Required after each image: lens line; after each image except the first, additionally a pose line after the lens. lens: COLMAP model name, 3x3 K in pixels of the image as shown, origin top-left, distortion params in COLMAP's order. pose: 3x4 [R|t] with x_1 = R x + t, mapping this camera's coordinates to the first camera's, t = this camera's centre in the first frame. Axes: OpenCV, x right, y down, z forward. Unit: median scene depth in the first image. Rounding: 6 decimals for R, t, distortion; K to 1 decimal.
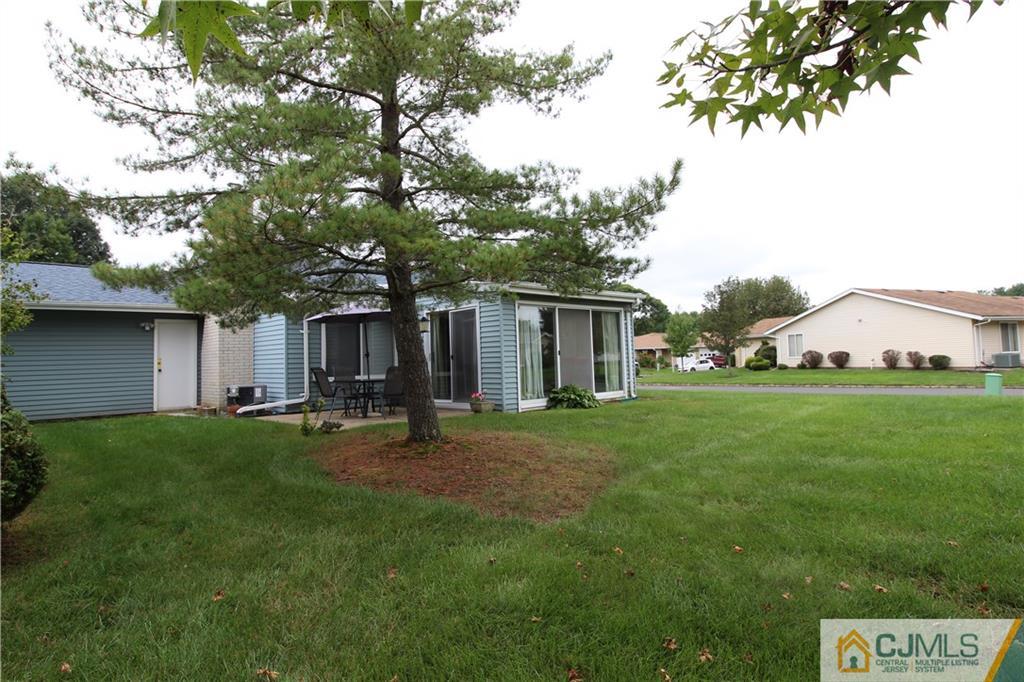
lens RADIAL K [[560.8, 0, 508.5], [0, 560.8, 323.9], [0, 0, 1]] dist [0.013787, -0.017598]
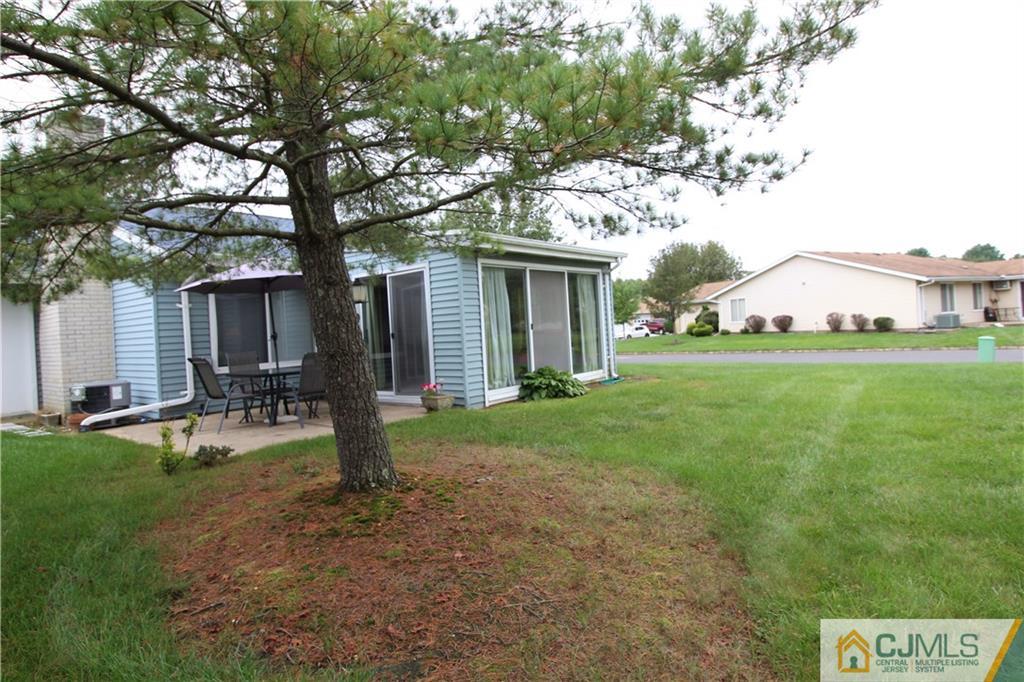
lens RADIAL K [[560.8, 0, 508.5], [0, 560.8, 323.9], [0, 0, 1]] dist [0.013787, -0.017598]
pose [[0.991425, -0.023761, 0.128499, -0.041835], [0.016778, 0.998337, 0.055160, 0.003851], [-0.129596, -0.052531, 0.990174, 0.225741]]
